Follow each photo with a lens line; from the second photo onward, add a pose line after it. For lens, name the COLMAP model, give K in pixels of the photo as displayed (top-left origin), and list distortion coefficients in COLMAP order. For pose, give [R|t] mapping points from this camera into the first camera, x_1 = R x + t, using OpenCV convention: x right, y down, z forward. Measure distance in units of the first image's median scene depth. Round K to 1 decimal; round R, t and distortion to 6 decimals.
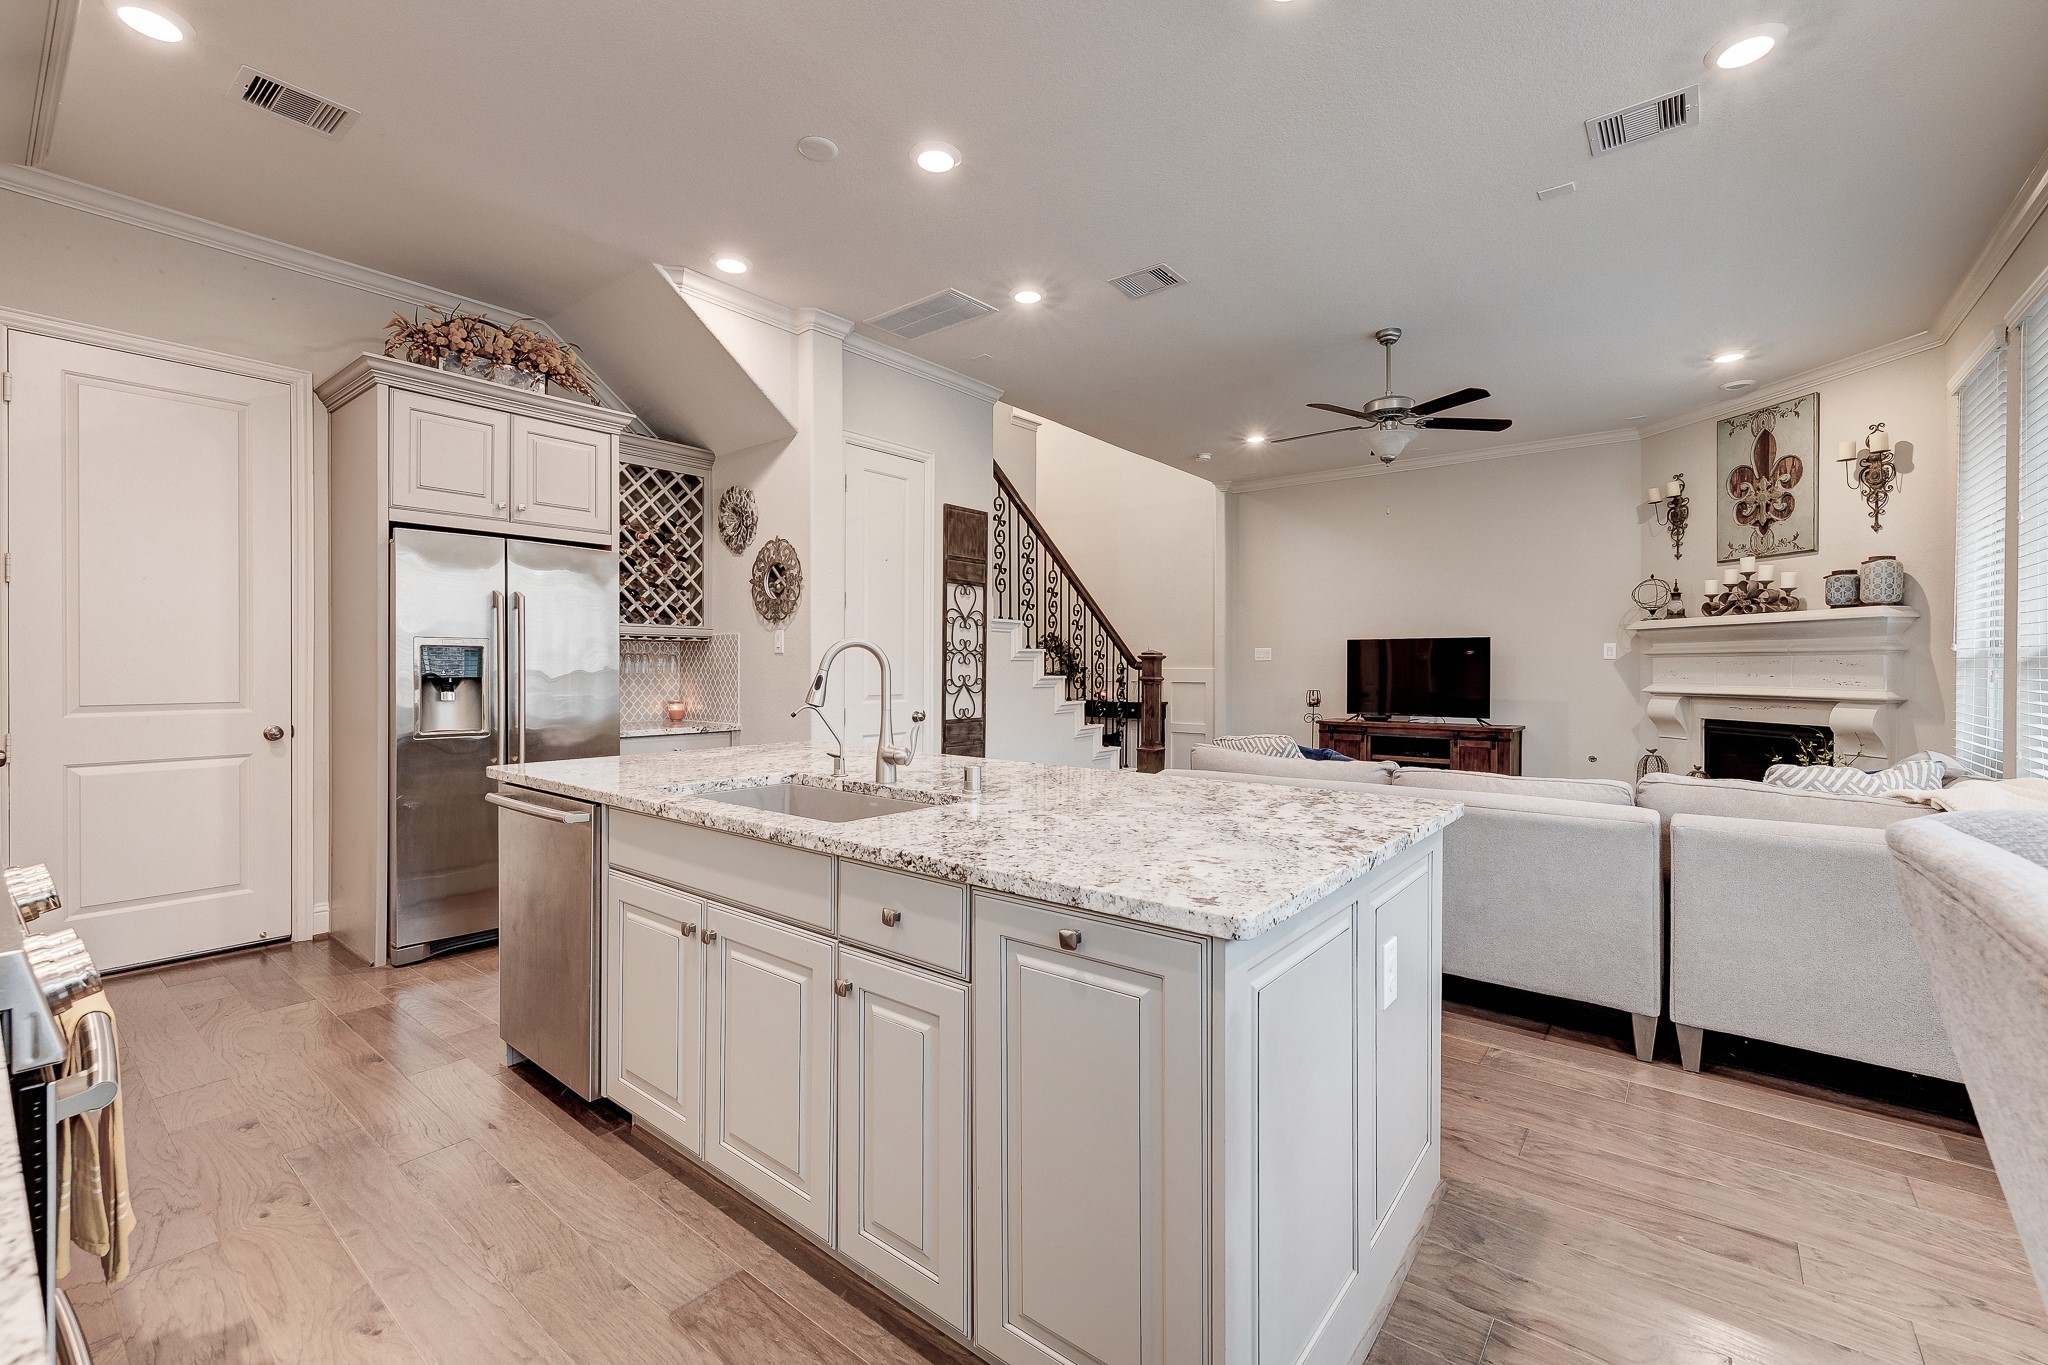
lens RADIAL K [[861.9, 0, 1022.4], [0, 861.9, 671.0], [0, 0, 1]] dist [-0.001937, 0.000697]
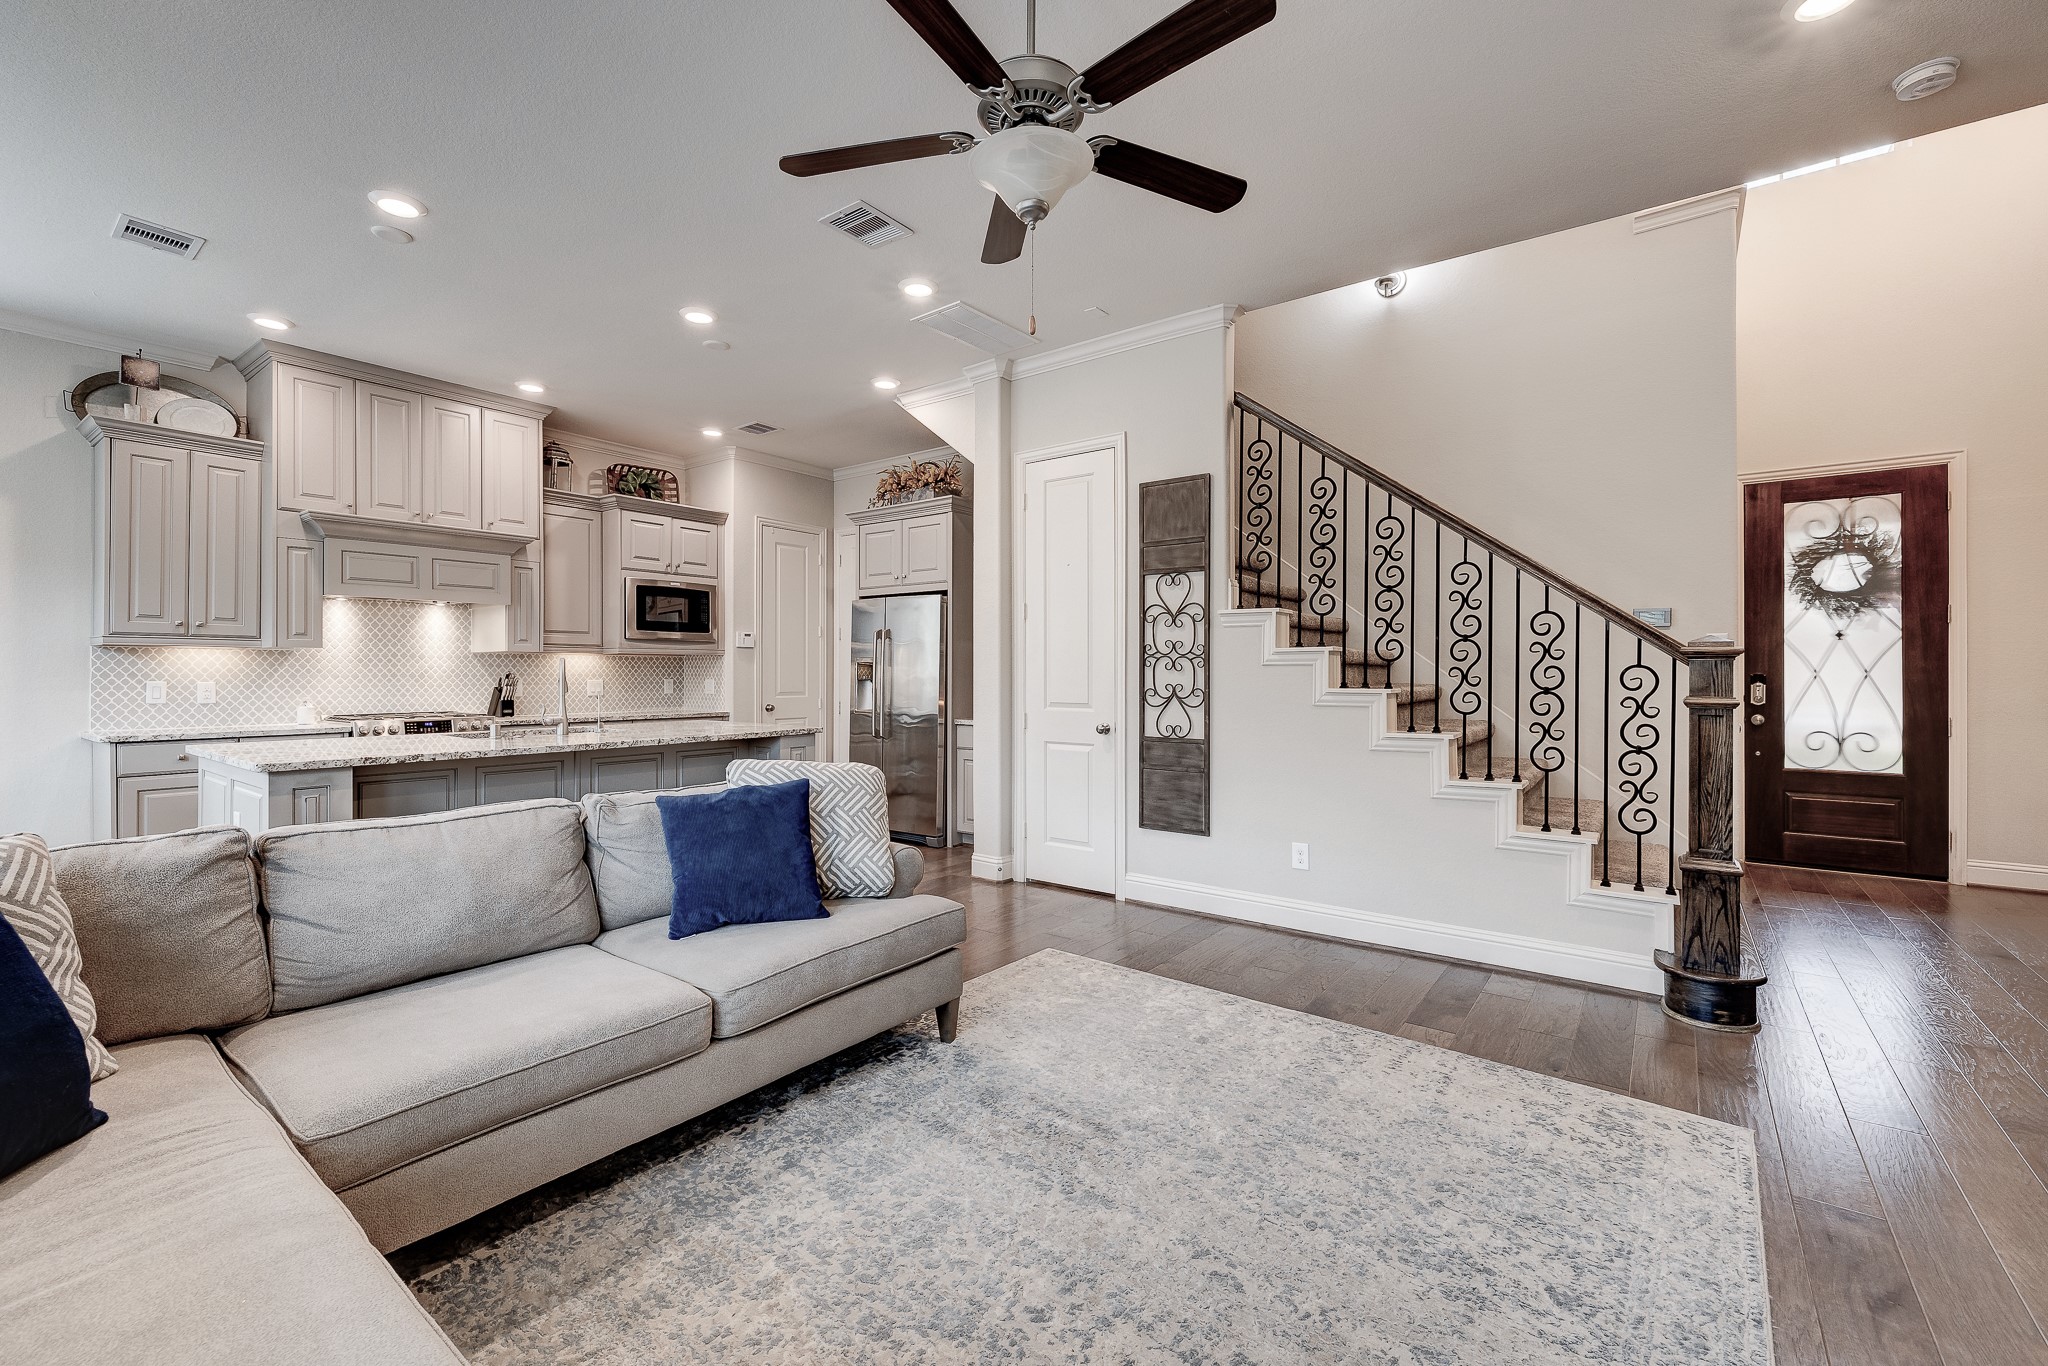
lens RADIAL K [[861.9, 0, 1020.6], [0, 861.9, 675.0], [0, 0, 1]] dist [-0.001937, 0.000697]
pose [[0.025704, -0.000697, -0.999669, 0.892026], [-0.003511, 0.999994, -0.000788, -0.003247], [0.999663, 0.003530, 0.025701, 1.004715]]
